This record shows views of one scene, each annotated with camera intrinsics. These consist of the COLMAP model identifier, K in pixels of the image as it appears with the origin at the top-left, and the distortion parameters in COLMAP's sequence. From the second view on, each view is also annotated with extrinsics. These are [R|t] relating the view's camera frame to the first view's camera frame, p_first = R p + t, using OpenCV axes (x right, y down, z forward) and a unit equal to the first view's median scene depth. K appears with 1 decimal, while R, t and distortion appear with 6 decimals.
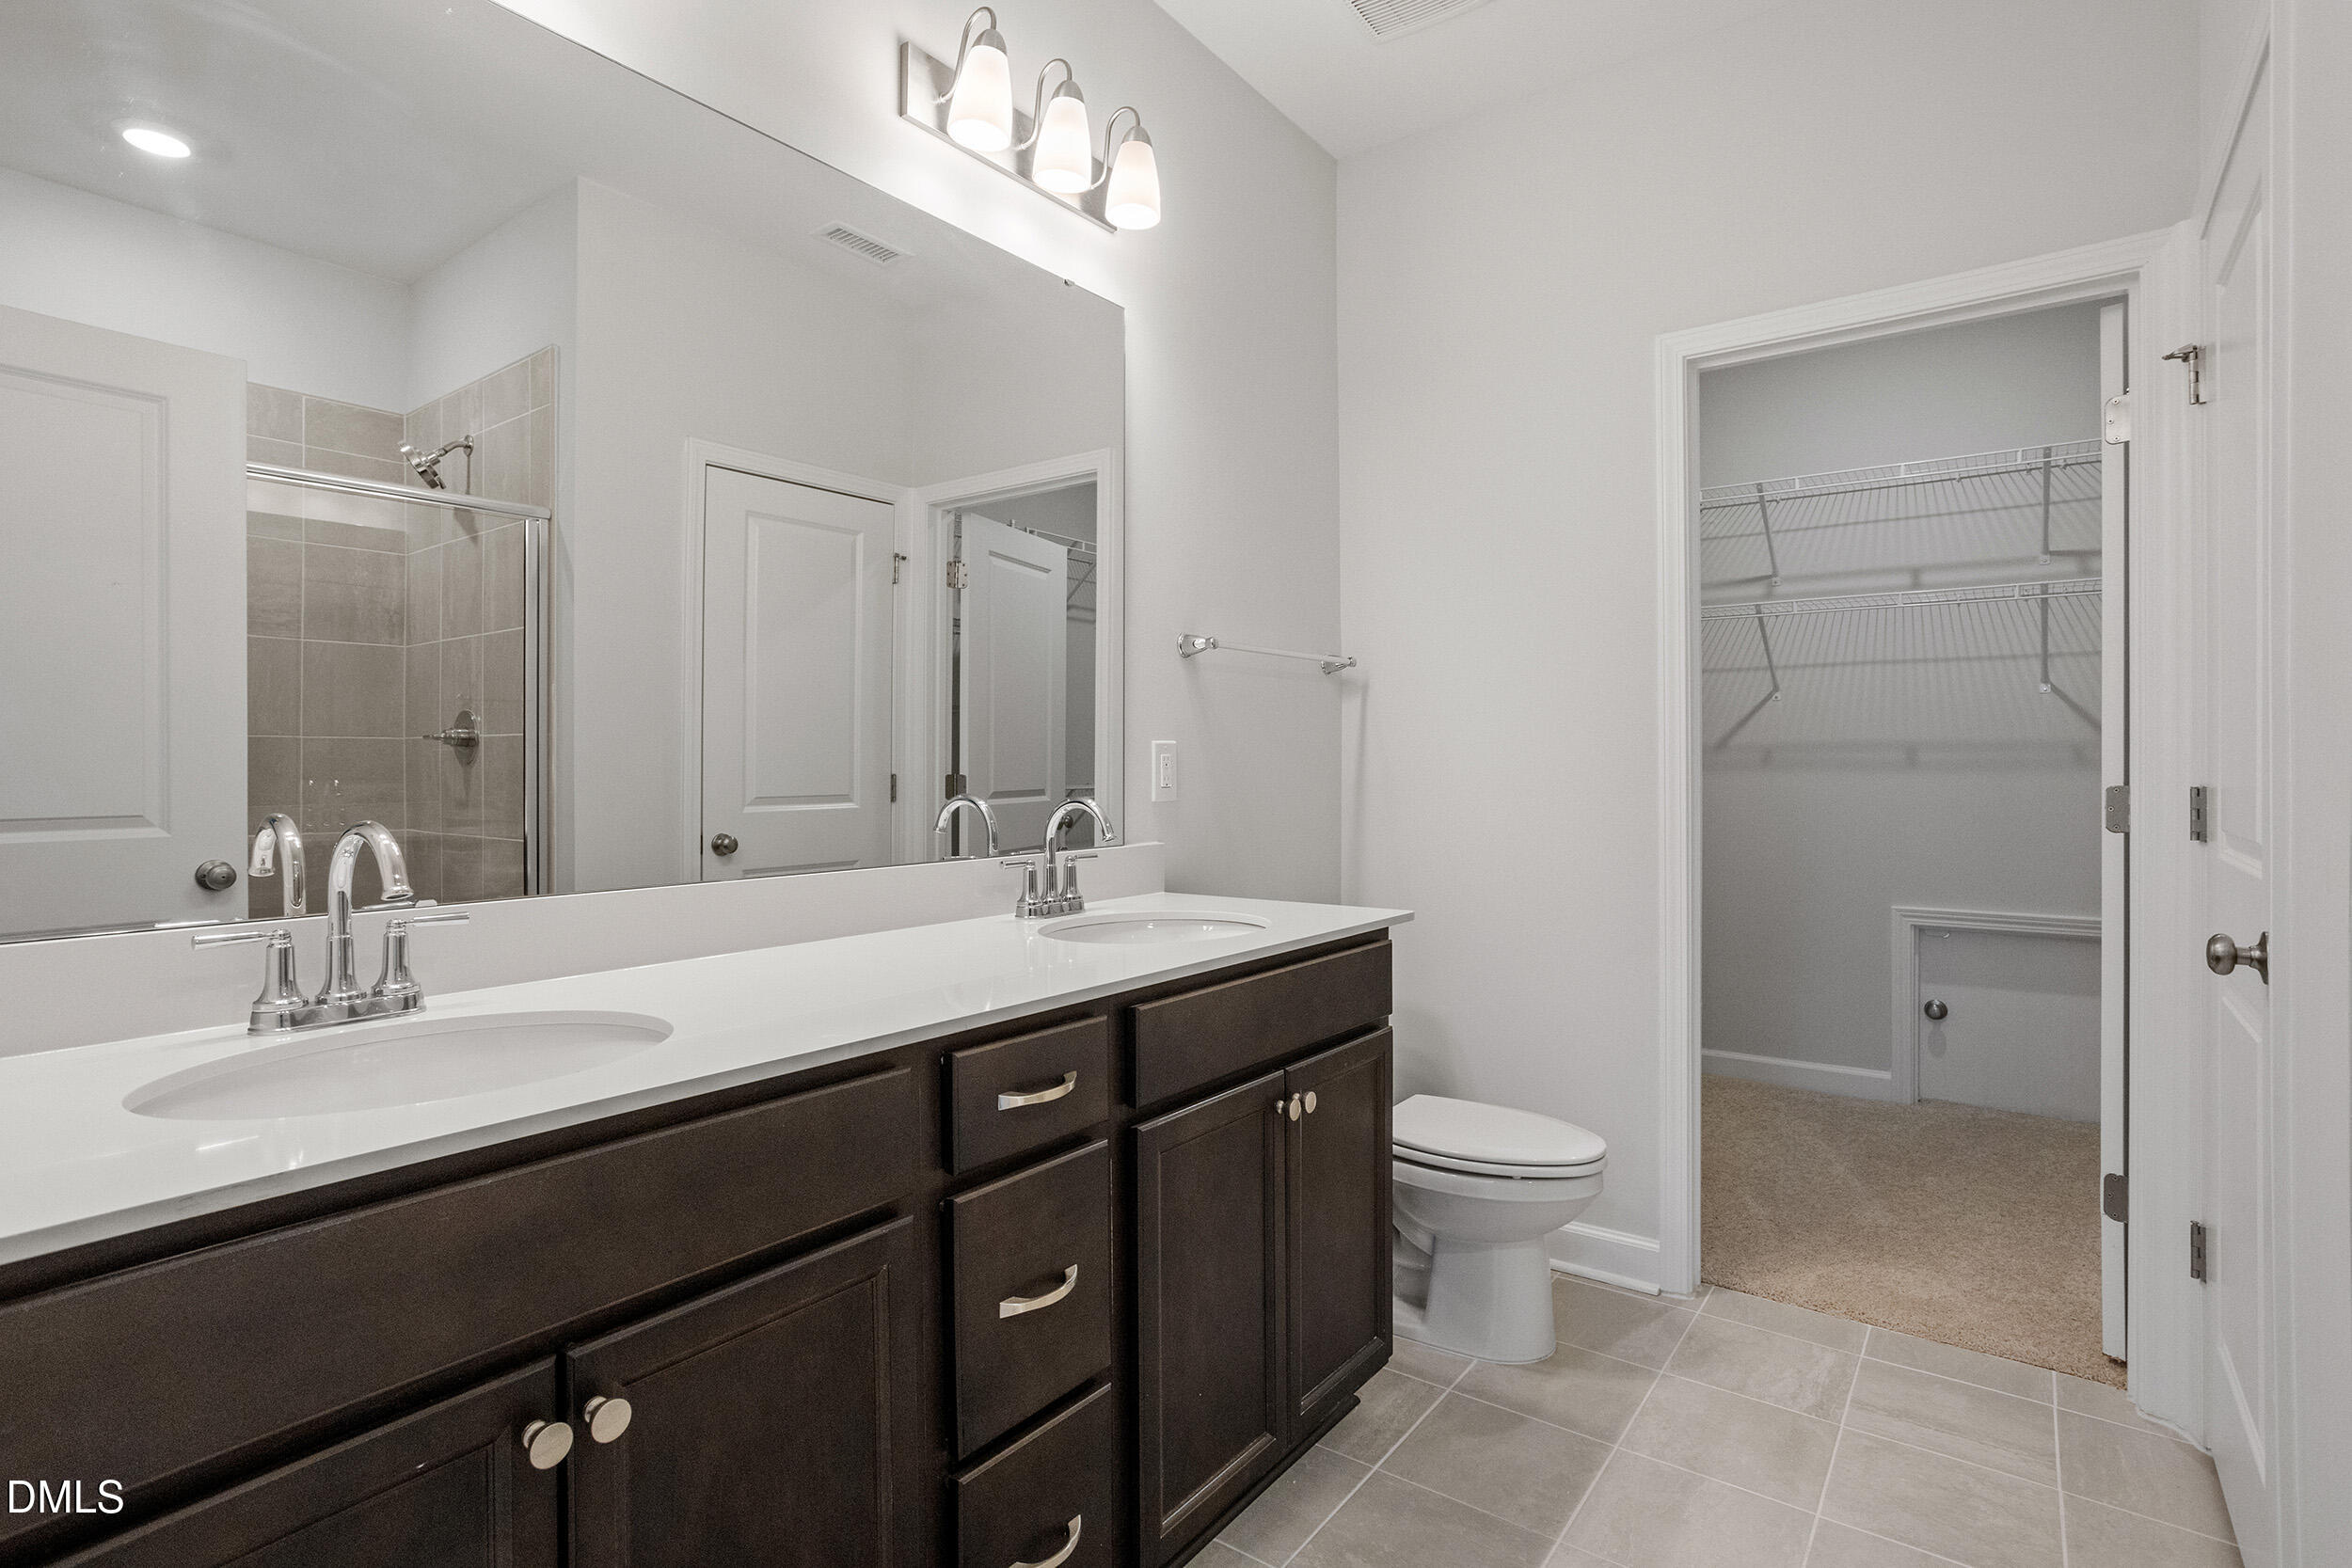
lens RADIAL K [[1161.1, 0, 1173.2], [0, 1161.1, 764.8], [0, 0, 1]] dist [-0.000159, -0.000133]
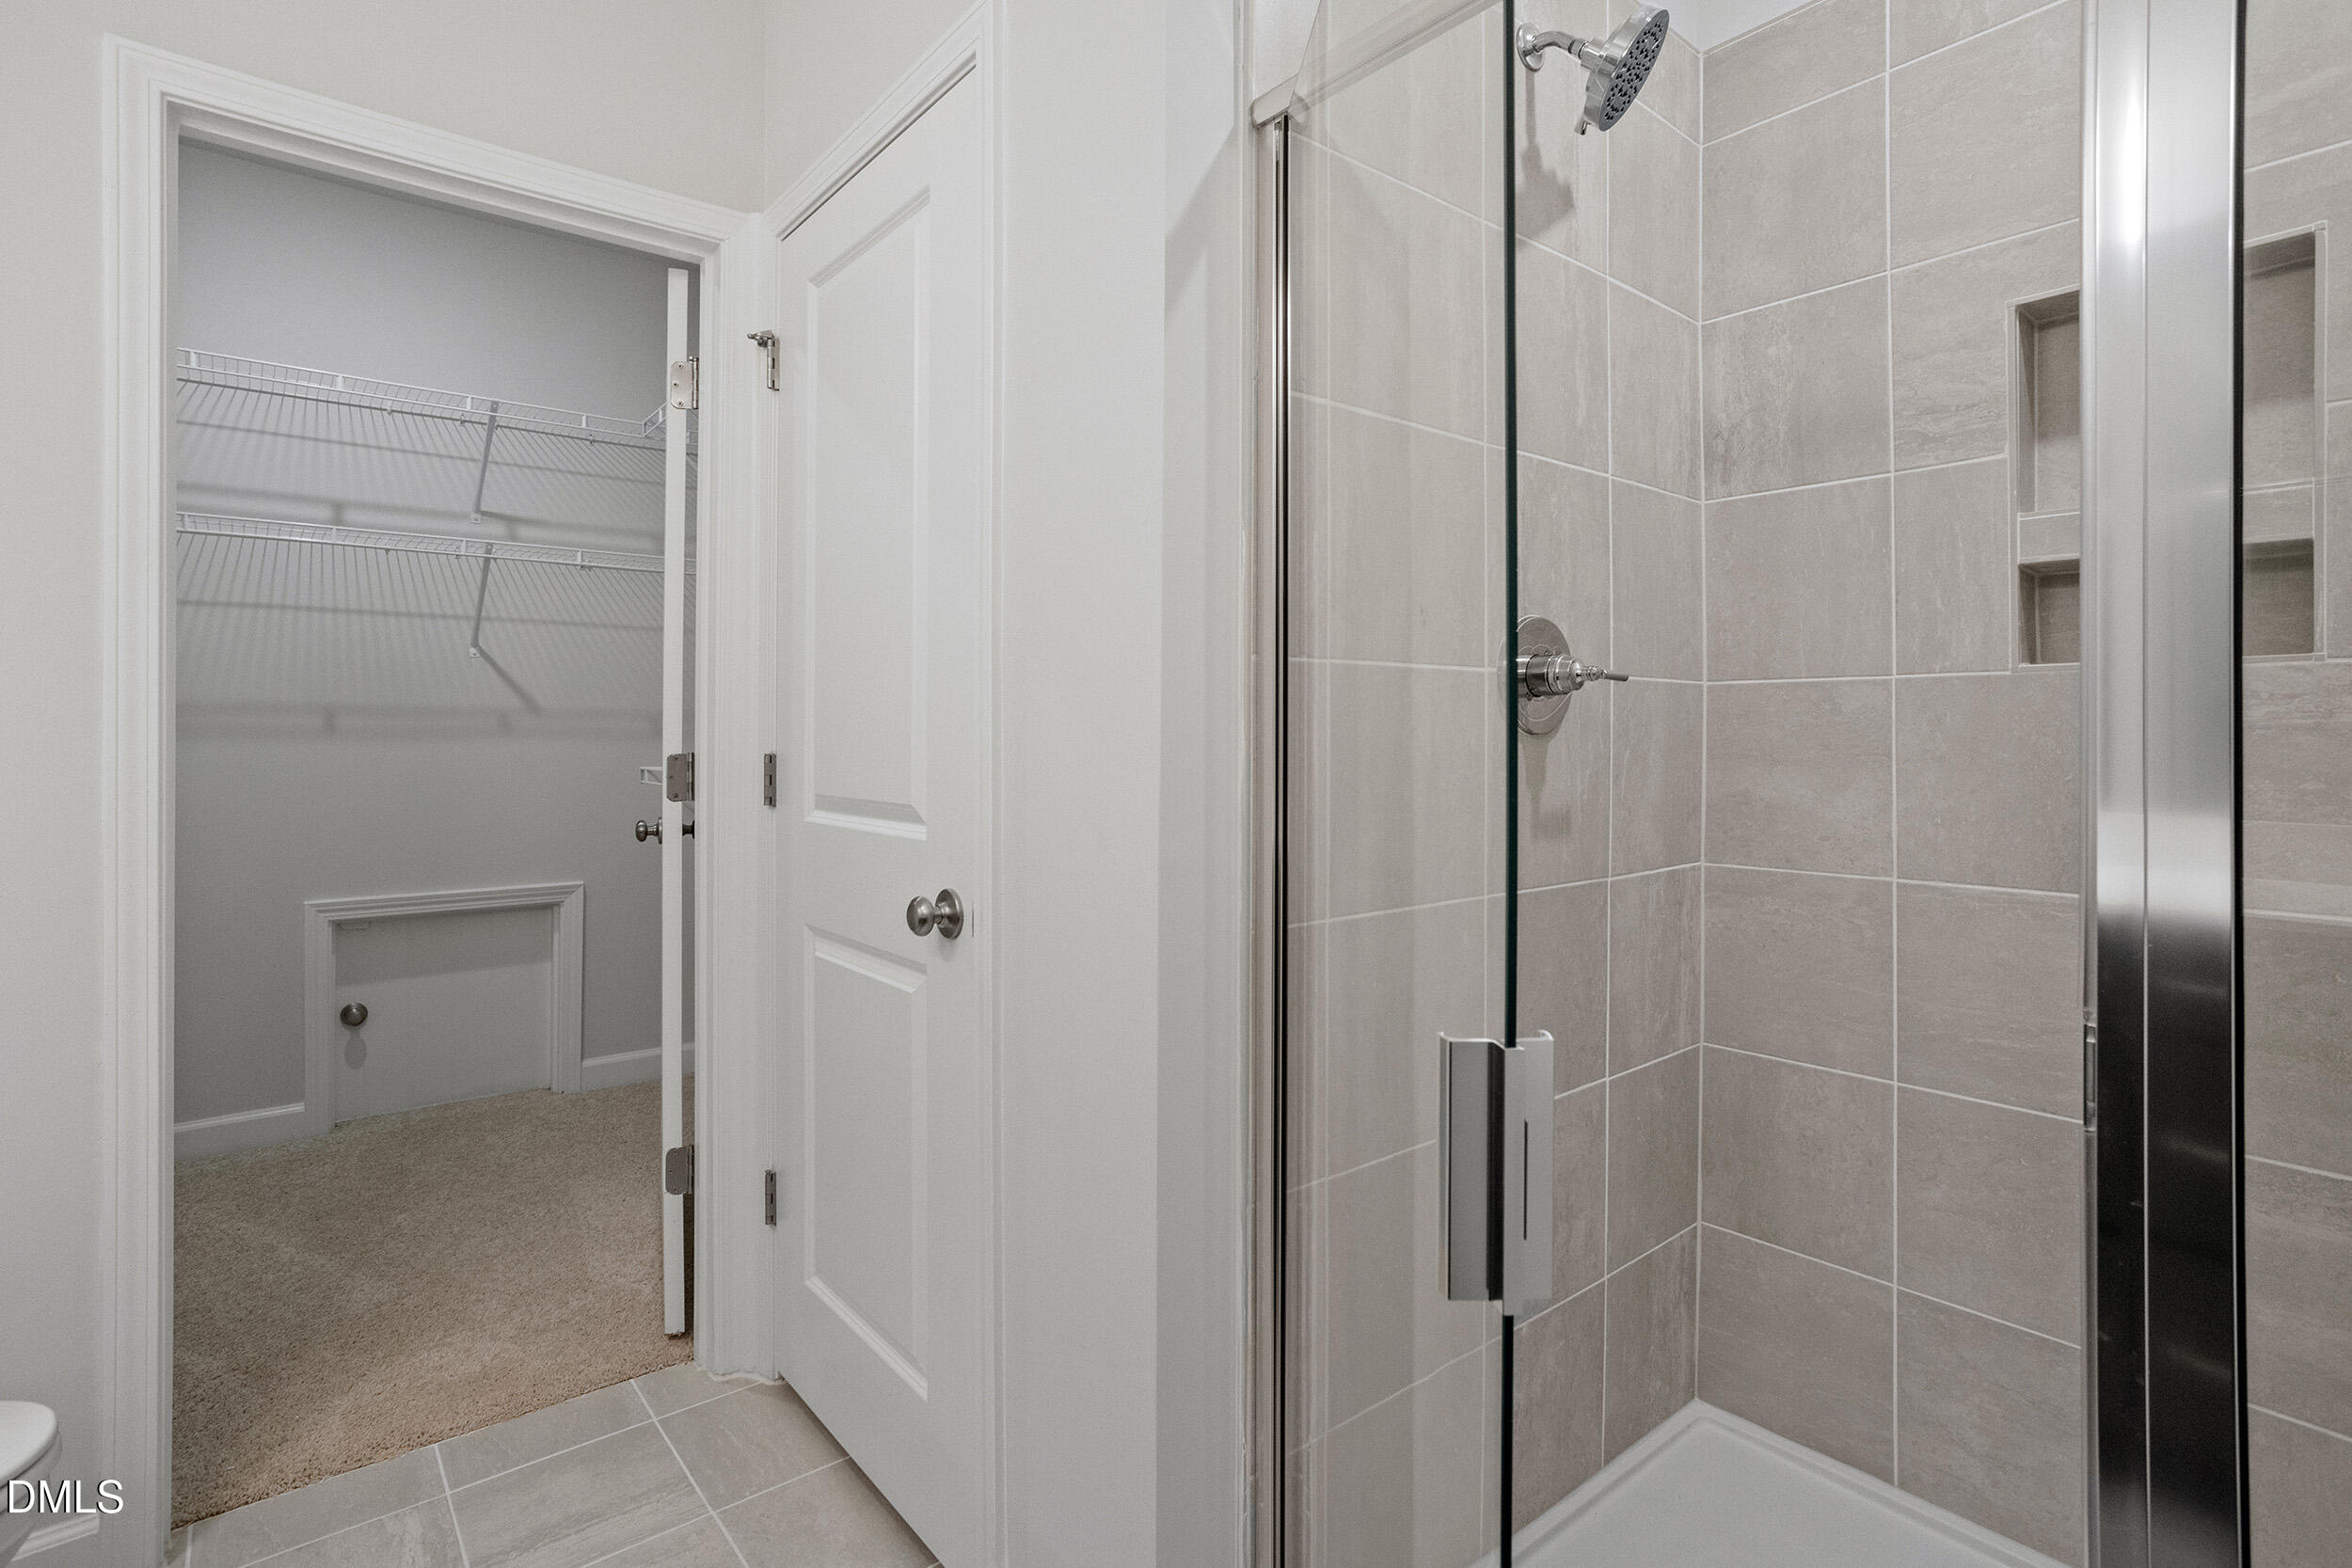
lens RADIAL K [[1151.6, 0, 1174.5], [0, 1151.6, 723.6], [0, 0, 1]] dist [-0.032016, 0.015975]
pose [[0.250371, 0.008207, 0.968115, -0.018989], [-0.001148, 0.999966, -0.008180, -0.000260], [-0.968149, 0.000937, 0.250372, 0.264607]]
